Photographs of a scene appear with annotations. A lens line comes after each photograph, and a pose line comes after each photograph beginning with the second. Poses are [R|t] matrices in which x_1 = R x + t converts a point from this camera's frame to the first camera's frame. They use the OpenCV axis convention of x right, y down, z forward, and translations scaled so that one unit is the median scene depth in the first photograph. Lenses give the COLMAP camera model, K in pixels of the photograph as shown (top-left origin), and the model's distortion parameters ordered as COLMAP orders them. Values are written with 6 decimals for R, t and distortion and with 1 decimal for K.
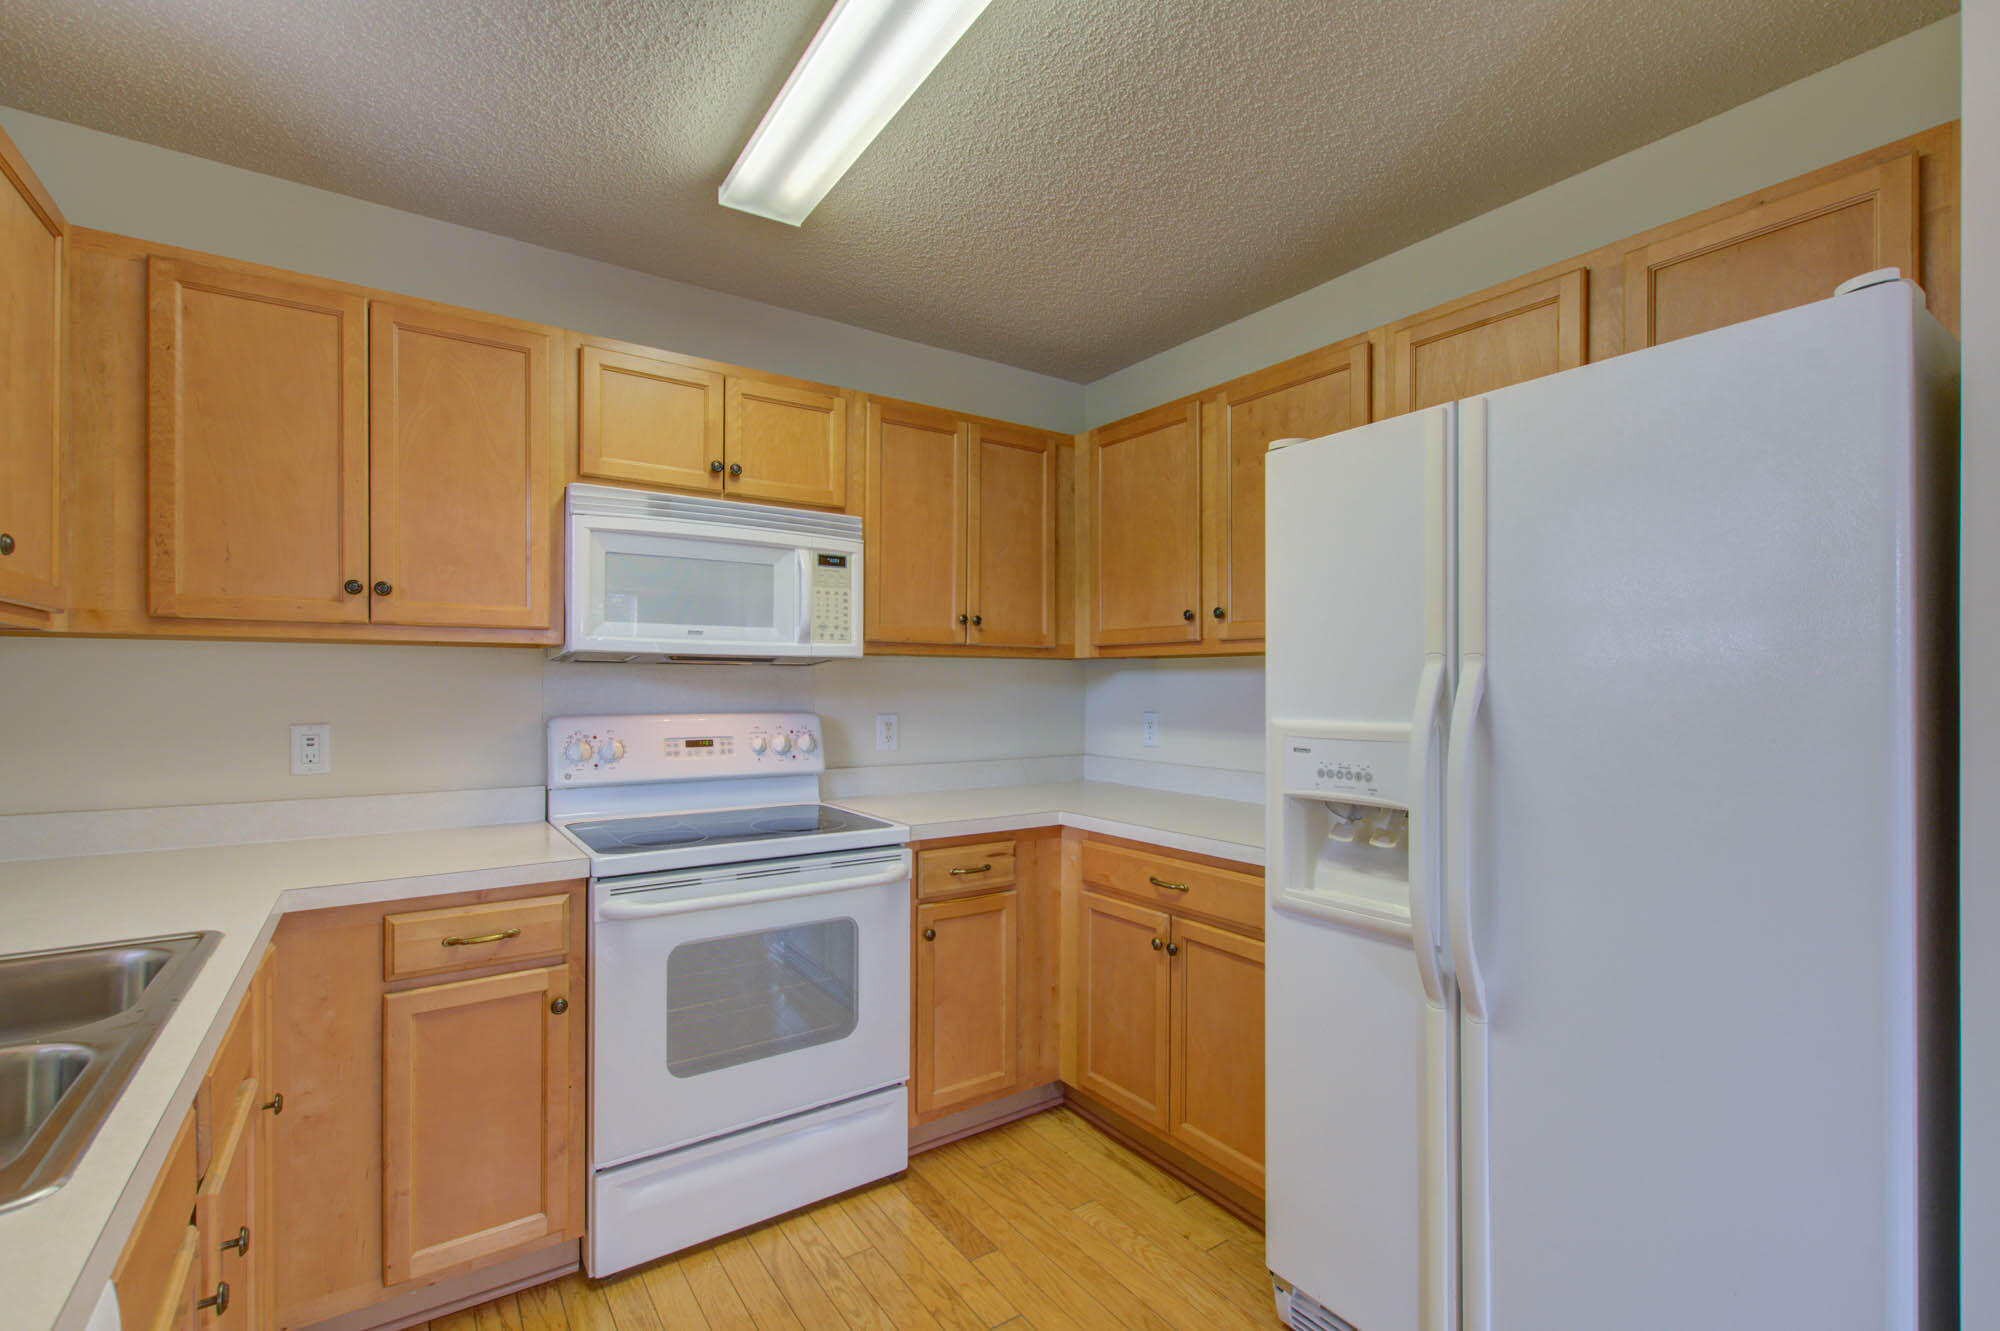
lens RADIAL K [[879.7, 0, 995.5], [0, 879.7, 683.1], [0, 0, 1]] dist [-0.000711, 0.001159]
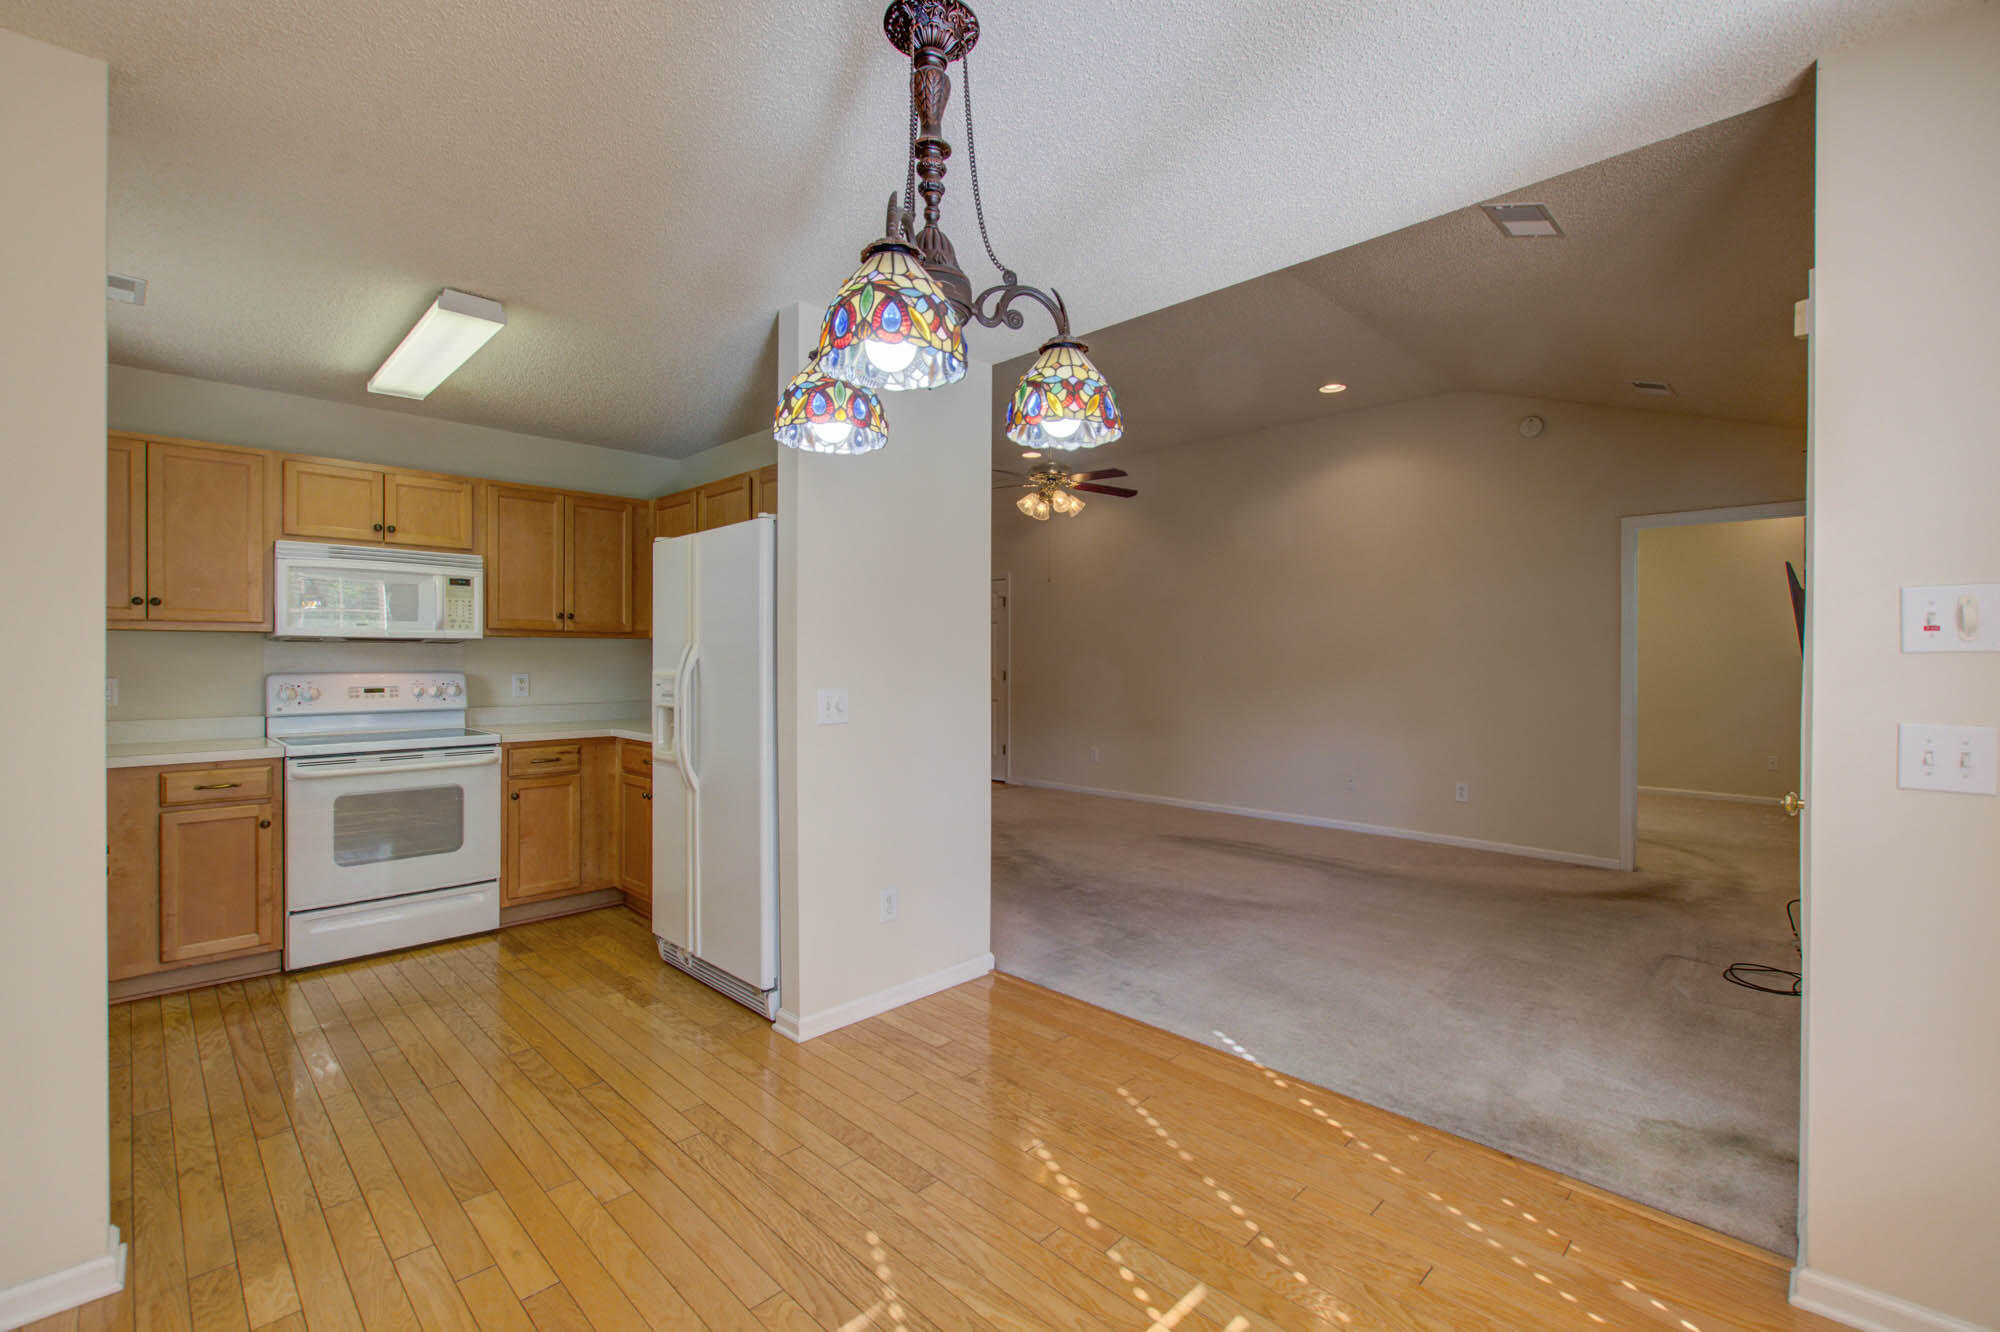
lens RADIAL K [[863.3, 0, 1006.1], [0, 863.3, 658.5], [0, 0, 1]] dist [0.002249, -0.003427]
pose [[0.980552, -0.000155, 0.196261, 0.564278], [-0.000926, 0.999985, 0.005414, -0.001124], [-0.196259, -0.005491, 0.980537, -0.911025]]
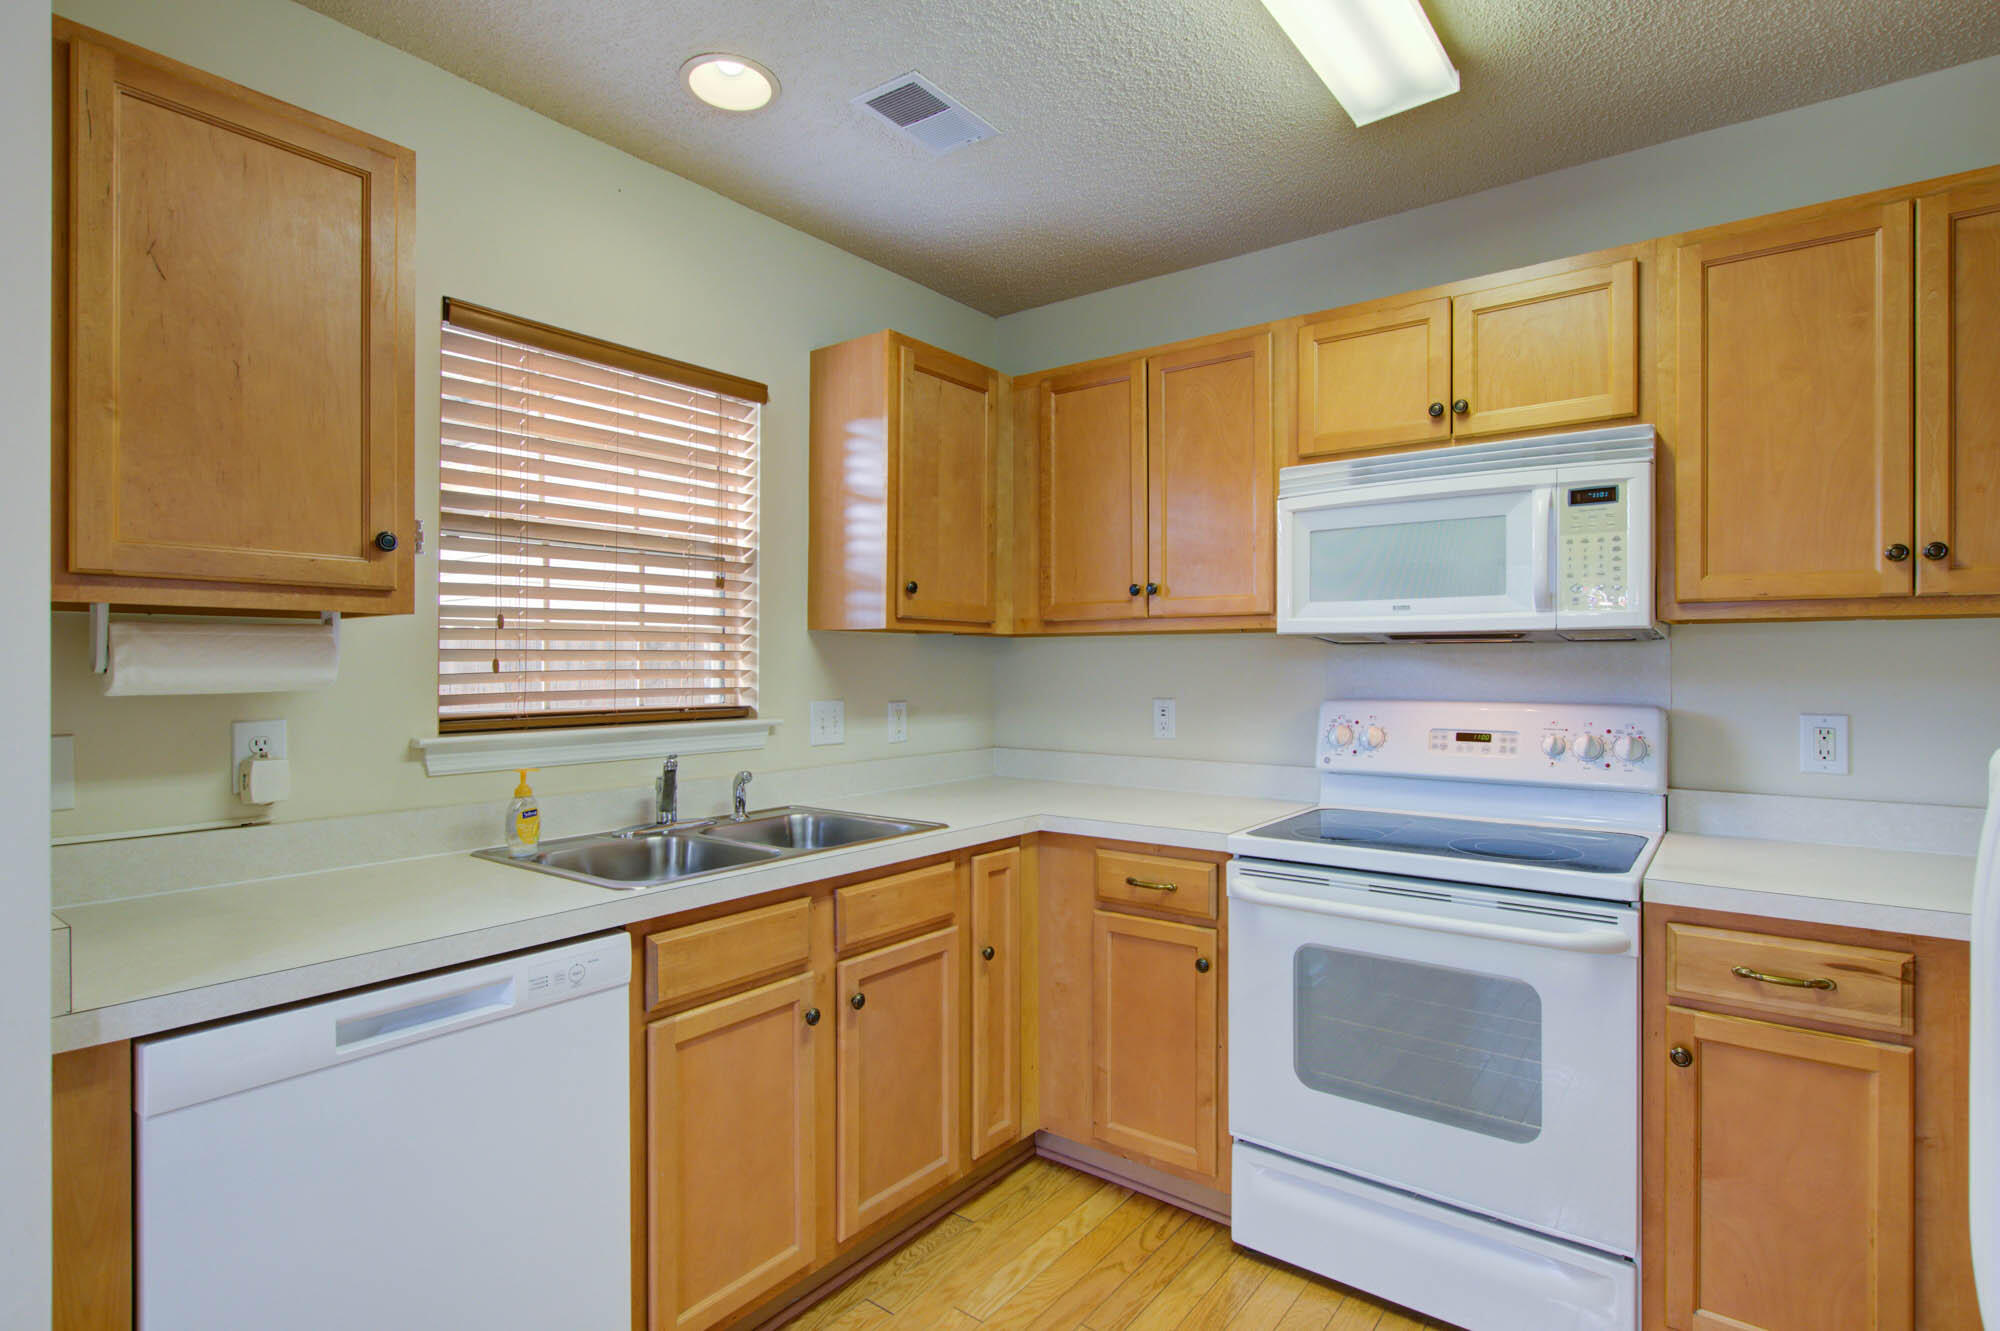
lens RADIAL K [[980.8, 0, 1015.6], [0, 980.8, 666.4], [0, 0, 1]] dist [-0.004791, 0.000690]
pose [[0.326363, -0.001105, -0.945244, 0.452819], [0.001799, 0.999998, -0.000548, 0.000731], [0.945243, -0.001521, 0.326364, 0.314213]]
